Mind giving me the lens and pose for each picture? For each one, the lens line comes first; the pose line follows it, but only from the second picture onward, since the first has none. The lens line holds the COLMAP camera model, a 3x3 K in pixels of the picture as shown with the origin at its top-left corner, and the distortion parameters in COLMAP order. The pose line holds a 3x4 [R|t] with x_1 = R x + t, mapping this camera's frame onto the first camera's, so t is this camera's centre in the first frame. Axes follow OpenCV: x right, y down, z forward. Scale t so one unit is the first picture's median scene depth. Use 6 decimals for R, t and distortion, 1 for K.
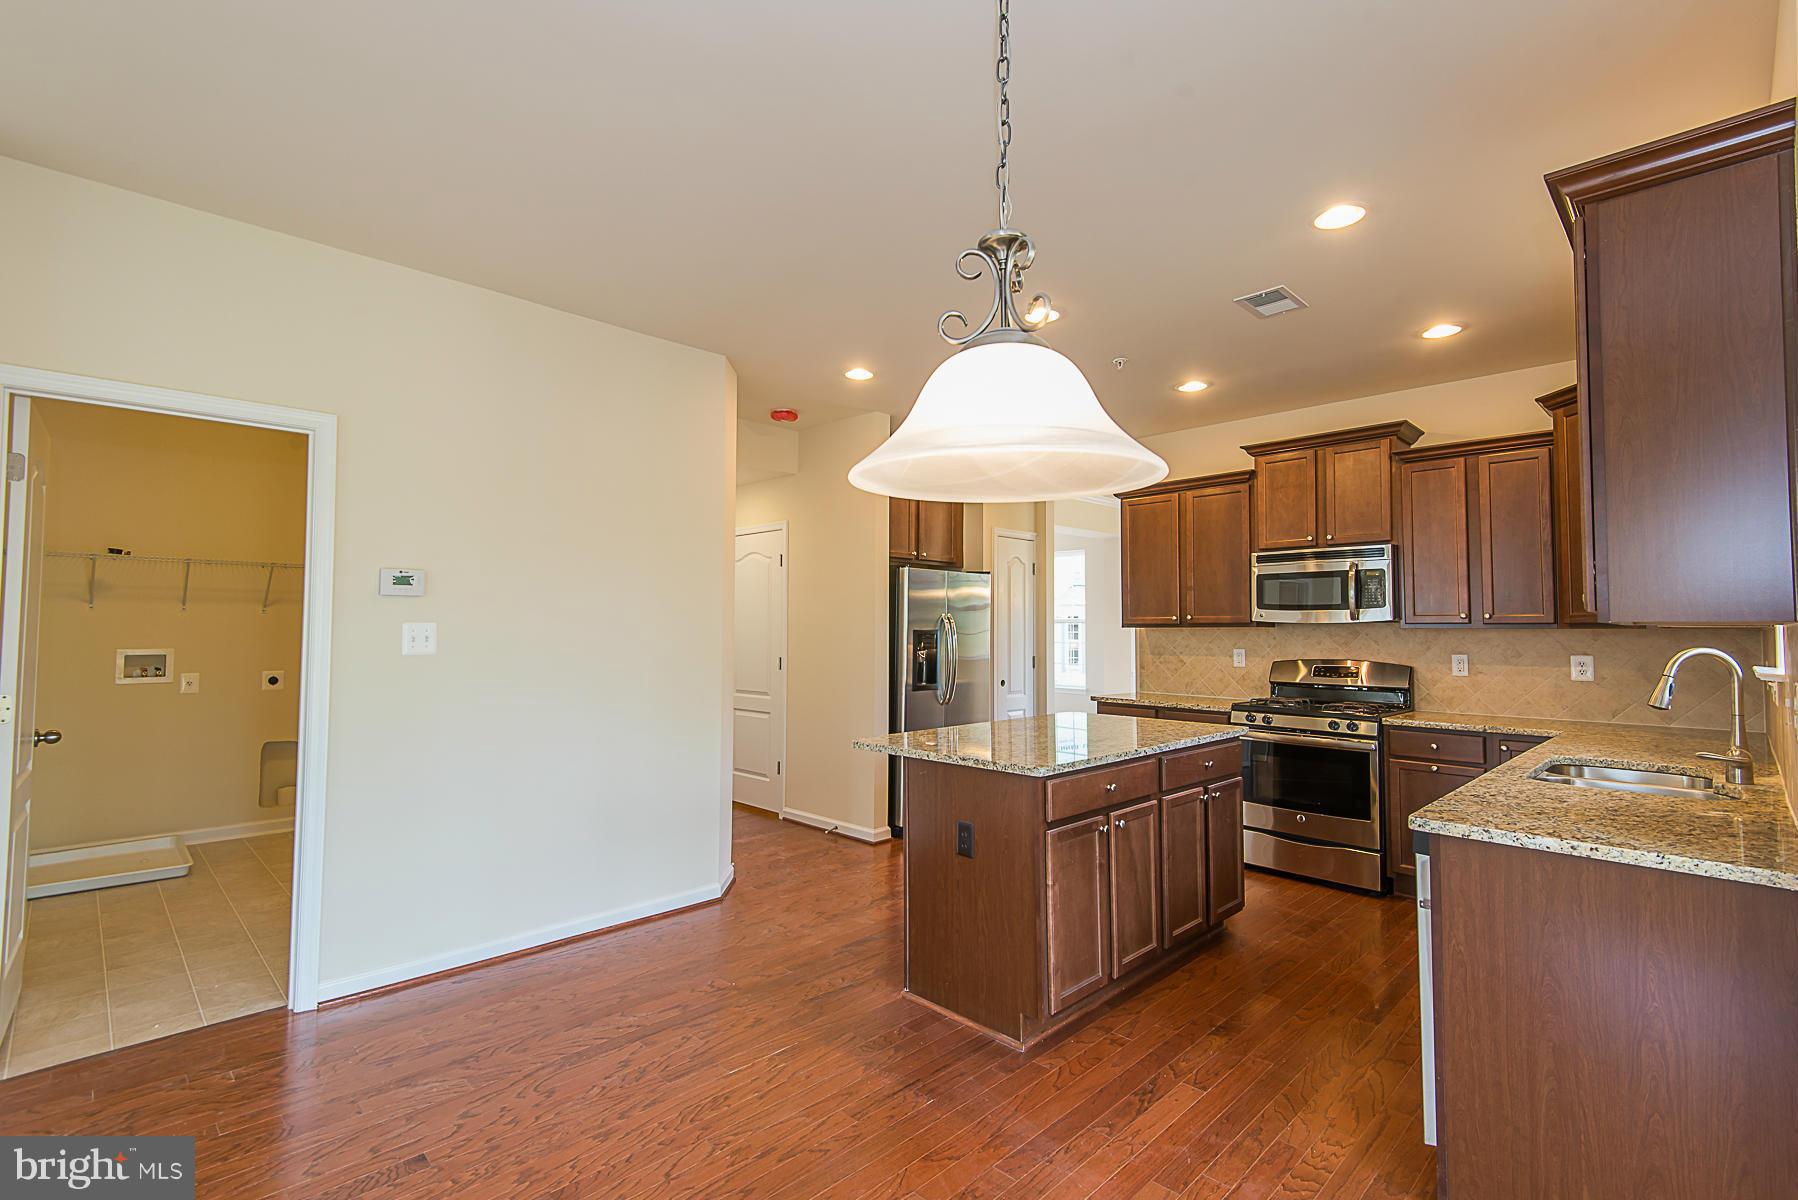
lens RADIAL K [[816.8, 0, 885.2], [0, 816.8, 591.8], [0, 0, 1]] dist [0.026807, -0.012554]
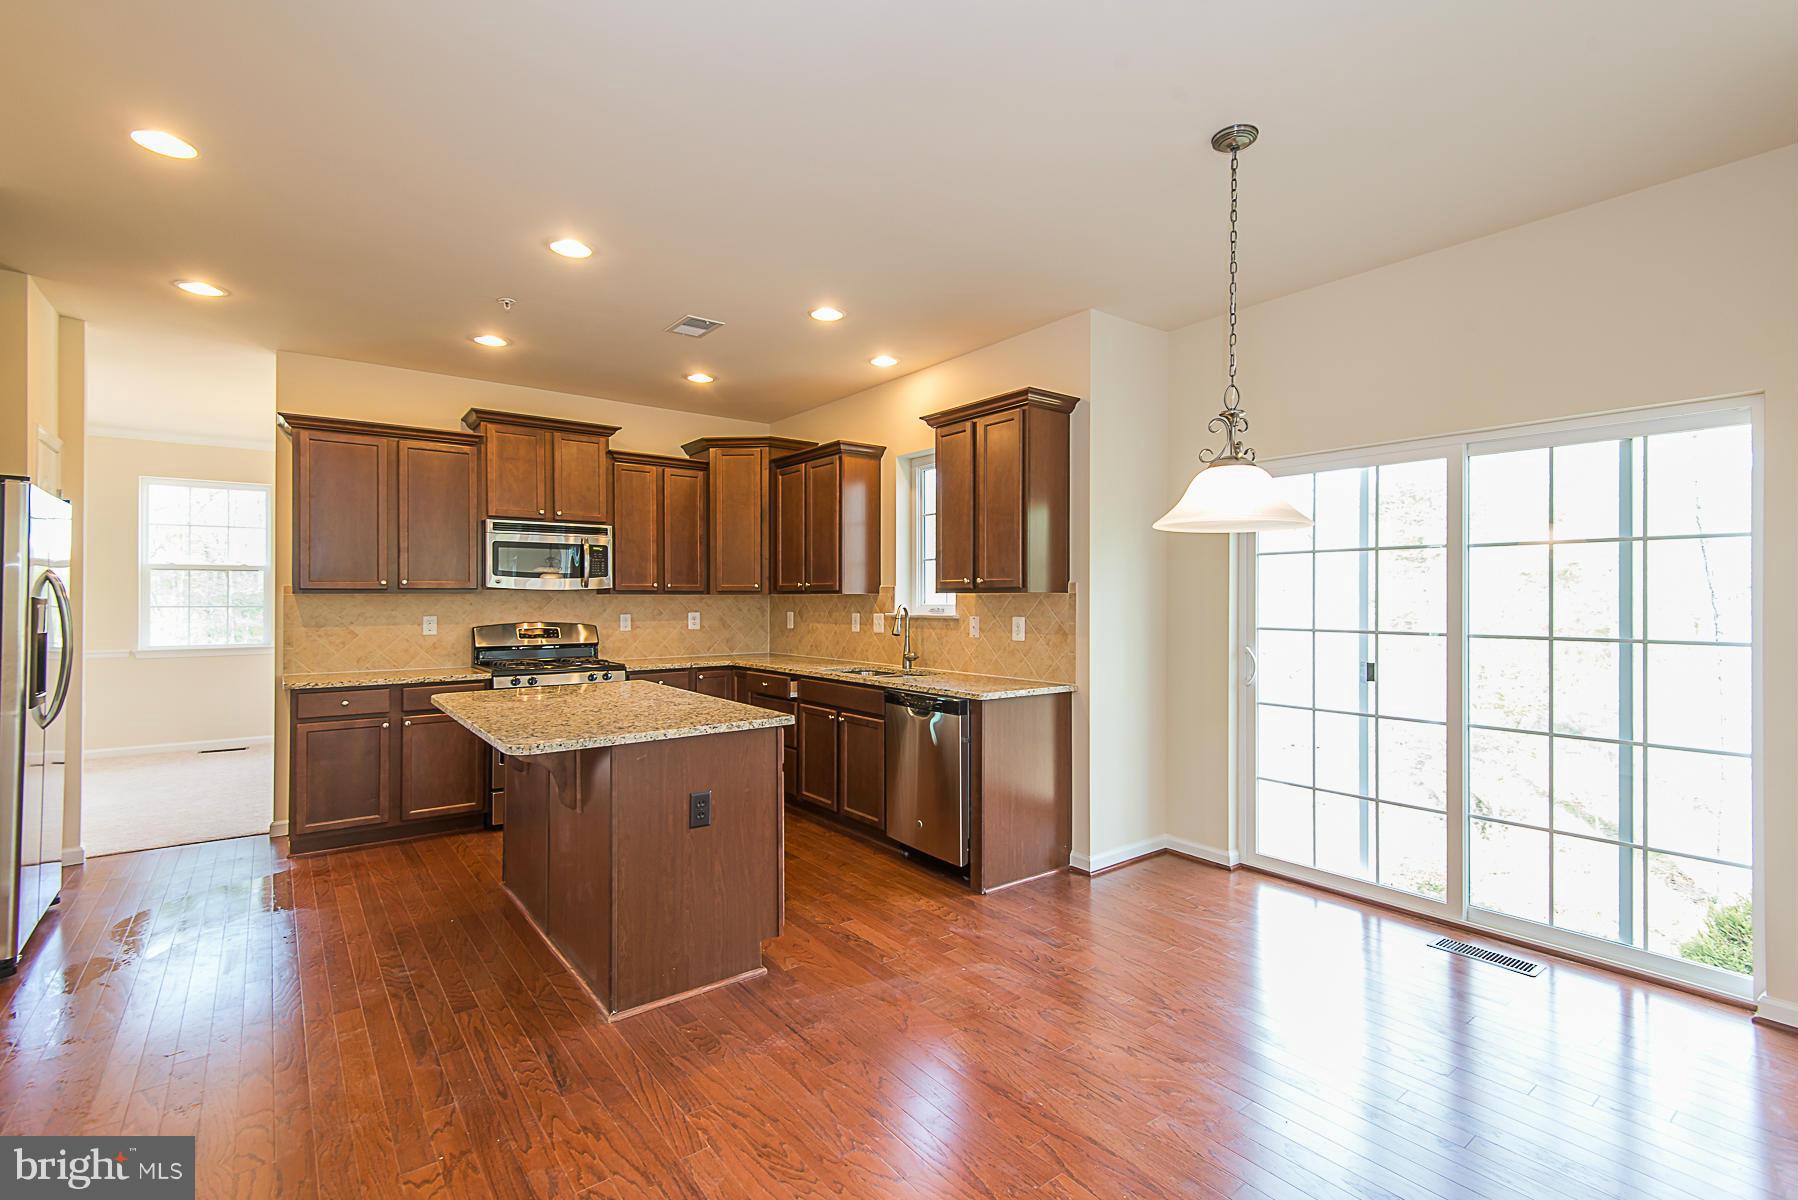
lens RADIAL K [[816.8, 0, 915.1], [0, 816.8, 593.9], [0, 0, 1]] dist [0.026807, -0.012554]
pose [[0.119516, -0.000722, 0.992832, -0.561218], [-0.044042, 0.999012, 0.006028, 0.016992], [-0.991855, -0.044446, 0.119366, 0.420451]]
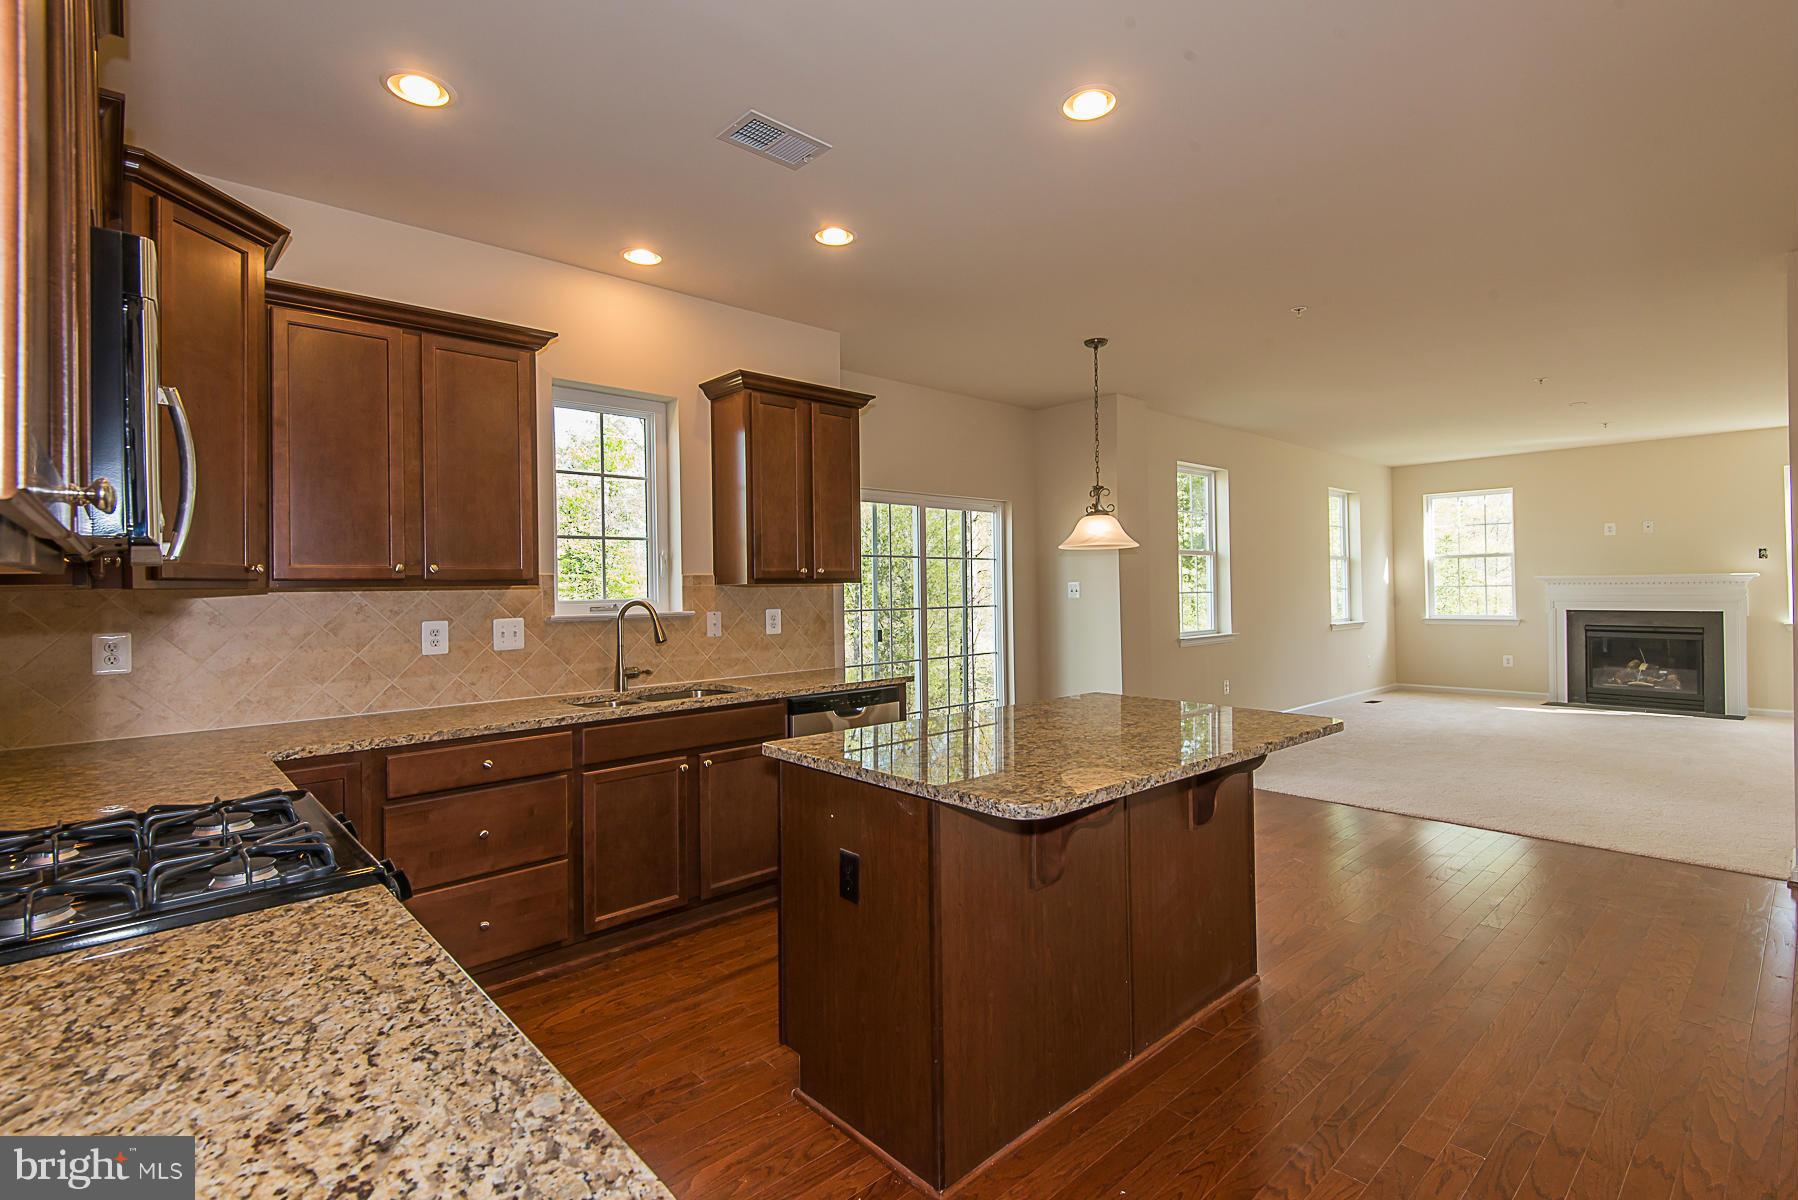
lens RADIAL K [[816.8, 0, 904.1], [0, 816.8, 573.7], [0, 0, 1]] dist [0.026807, -0.012554]
pose [[-0.998629, 0.005073, 0.052103, 0.242054], [0.002003, 0.998267, -0.058806, 0.060642], [-0.052311, -0.058621, -0.996909, 1.367247]]
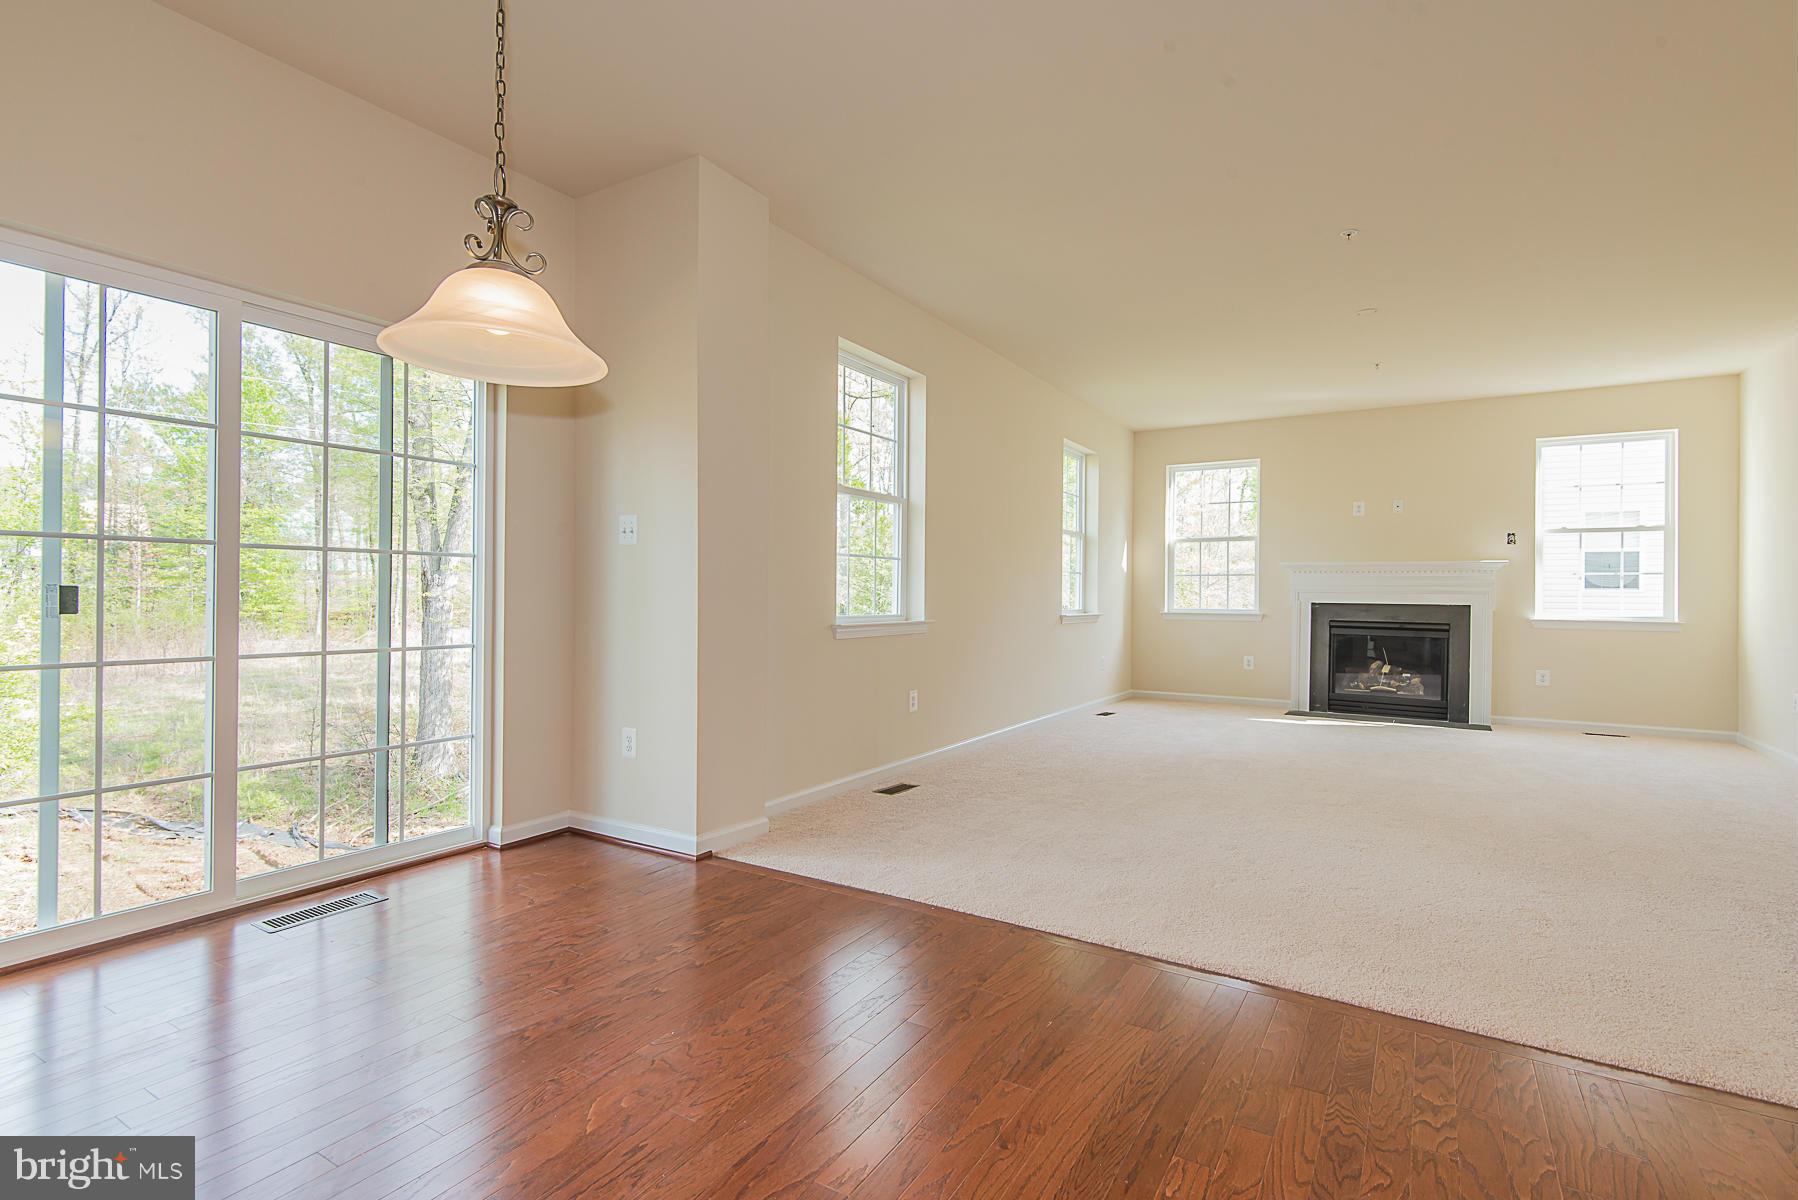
lens RADIAL K [[816.8, 0, 898.3], [0, 816.8, 590.8], [0, 0, 1]] dist [0.026807, -0.012554]
pose [[-0.975807, -0.018464, -0.217851, -0.072034], [-0.008233, 0.998824, -0.047781, 0.099100], [0.218477, -0.044832, -0.974812, 0.711194]]
